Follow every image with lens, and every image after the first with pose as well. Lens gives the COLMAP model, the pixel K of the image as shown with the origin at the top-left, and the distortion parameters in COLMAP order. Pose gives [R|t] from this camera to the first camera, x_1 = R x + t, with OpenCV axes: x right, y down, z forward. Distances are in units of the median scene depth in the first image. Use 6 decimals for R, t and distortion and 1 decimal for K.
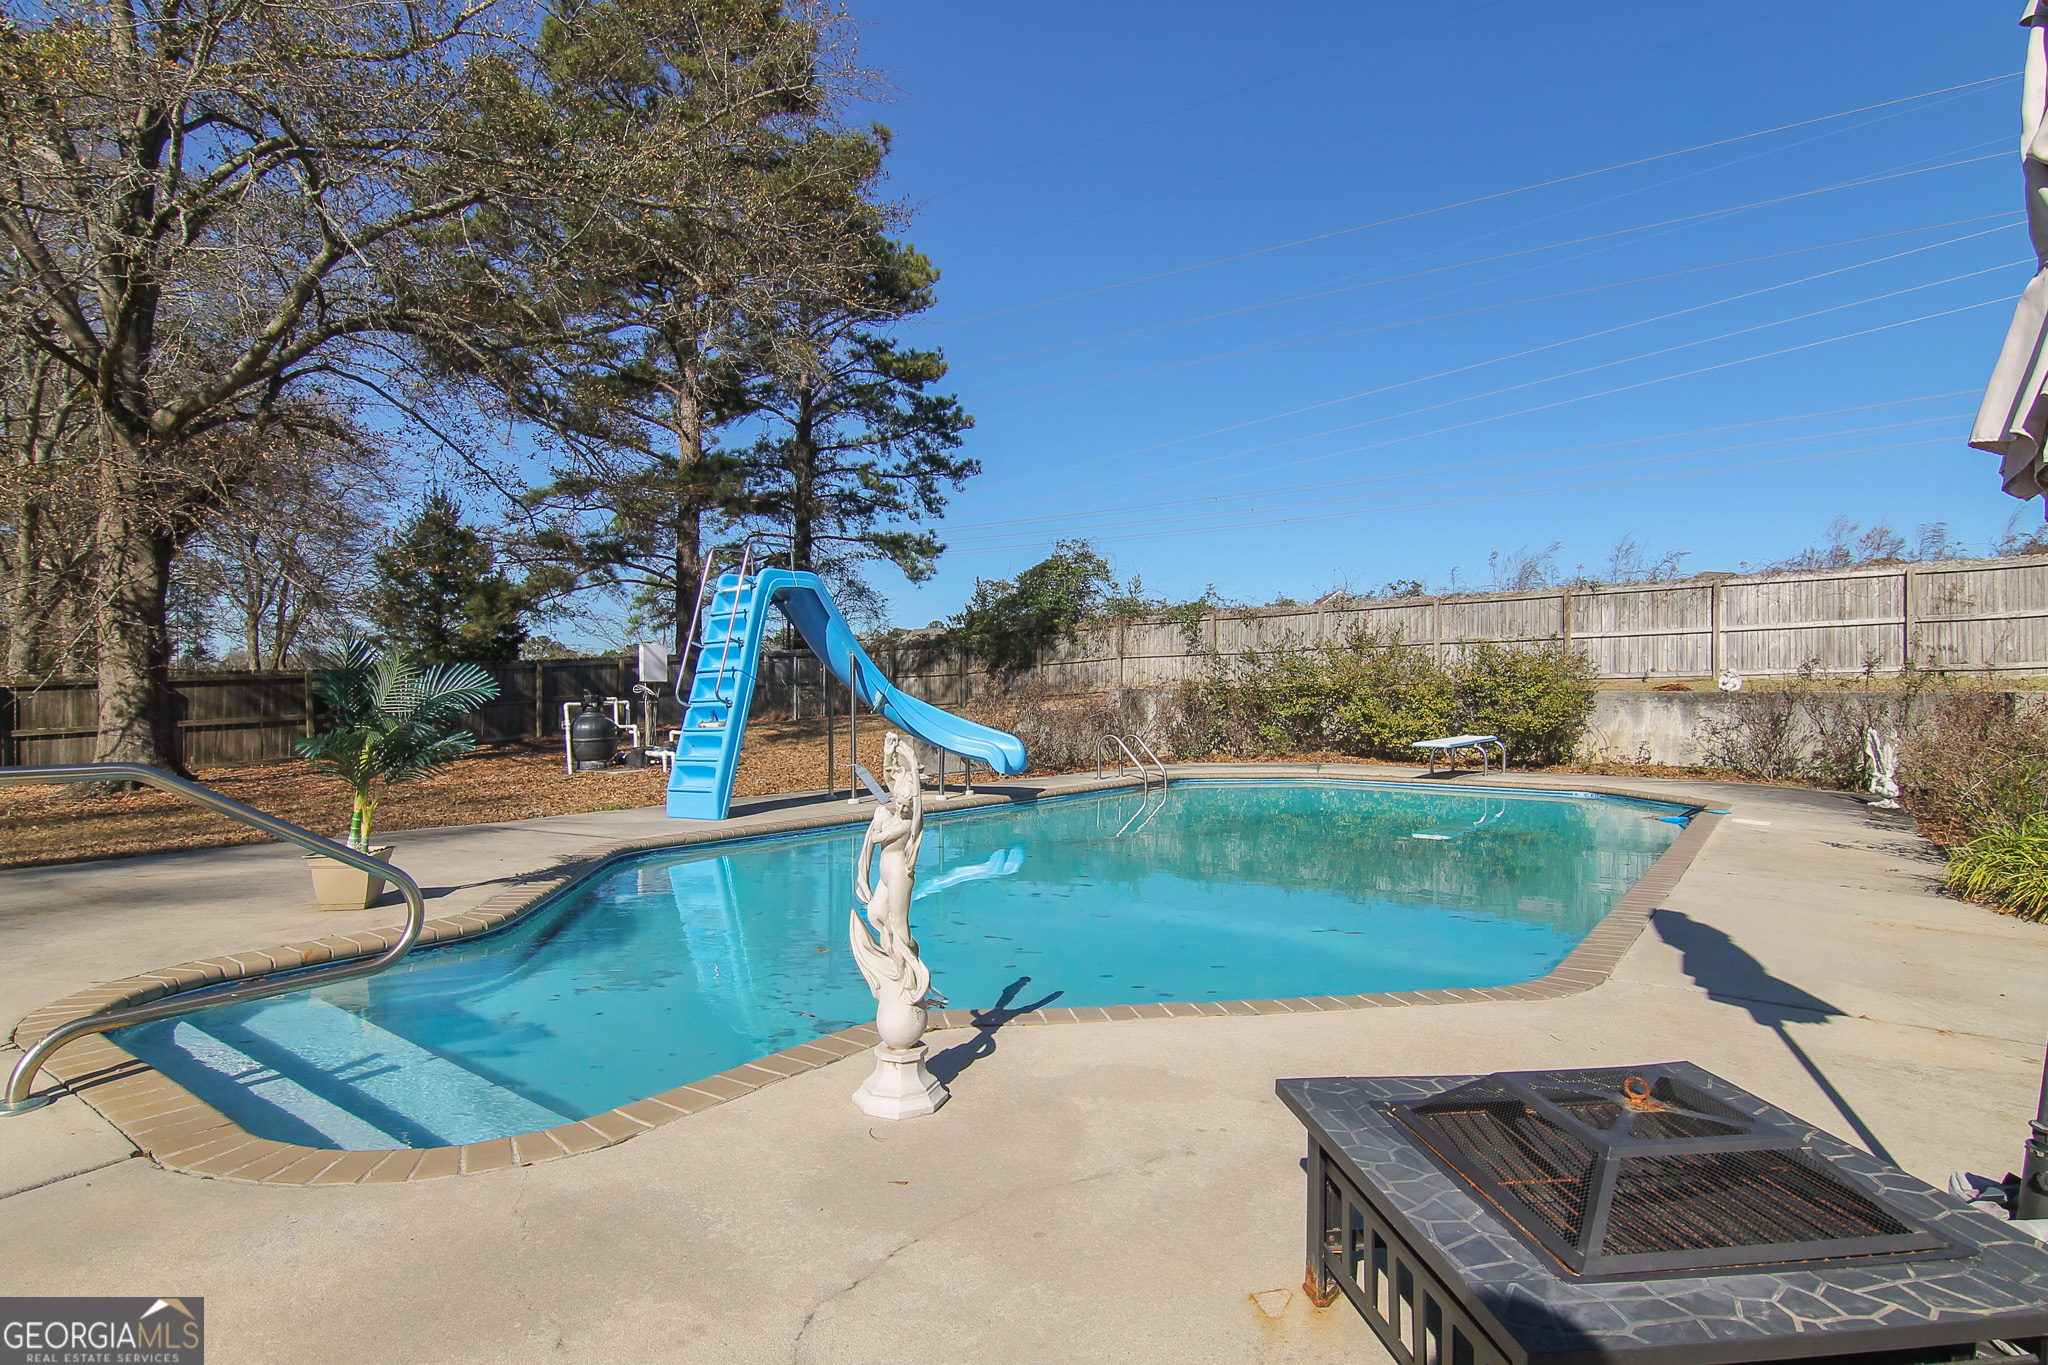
lens RADIAL K [[1073.3, 0, 1017.5], [0, 1073.3, 691.0], [0, 0, 1]] dist [-0.016033, -0.000859]
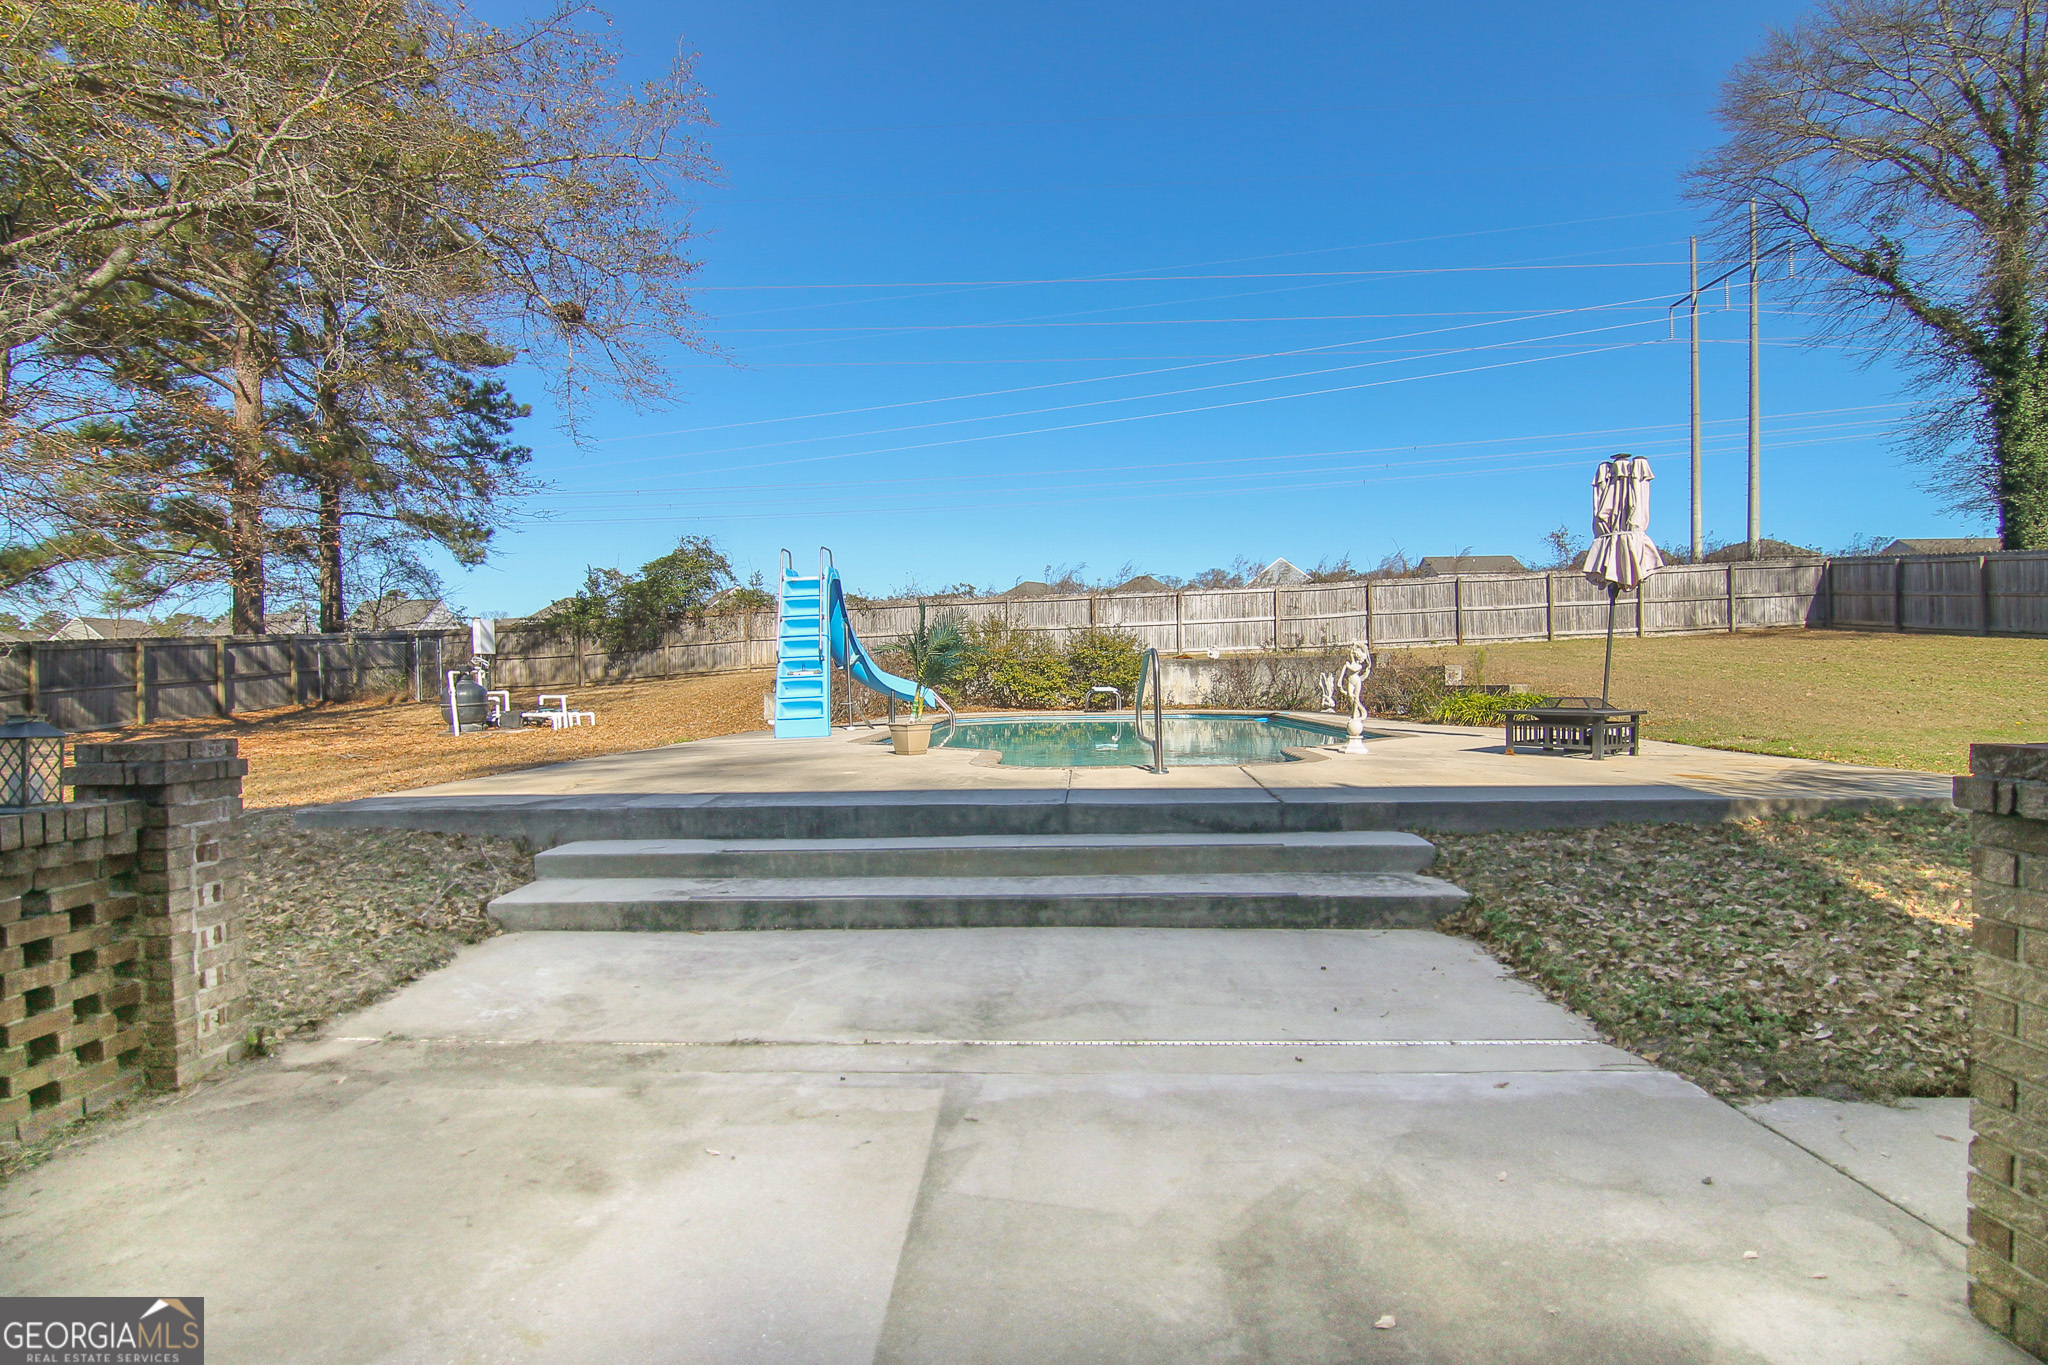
lens RADIAL K [[1047.3, 0, 1024.0], [0, 1047.3, 682.5], [0, 0, 1]] dist [-0.021451, -0.000216]
pose [[0.830965, -0.015254, 0.556116, -0.250467], [0.015987, 0.999866, 0.003537, 0.013509], [-0.556095, 0.005952, 0.831097, -0.100465]]
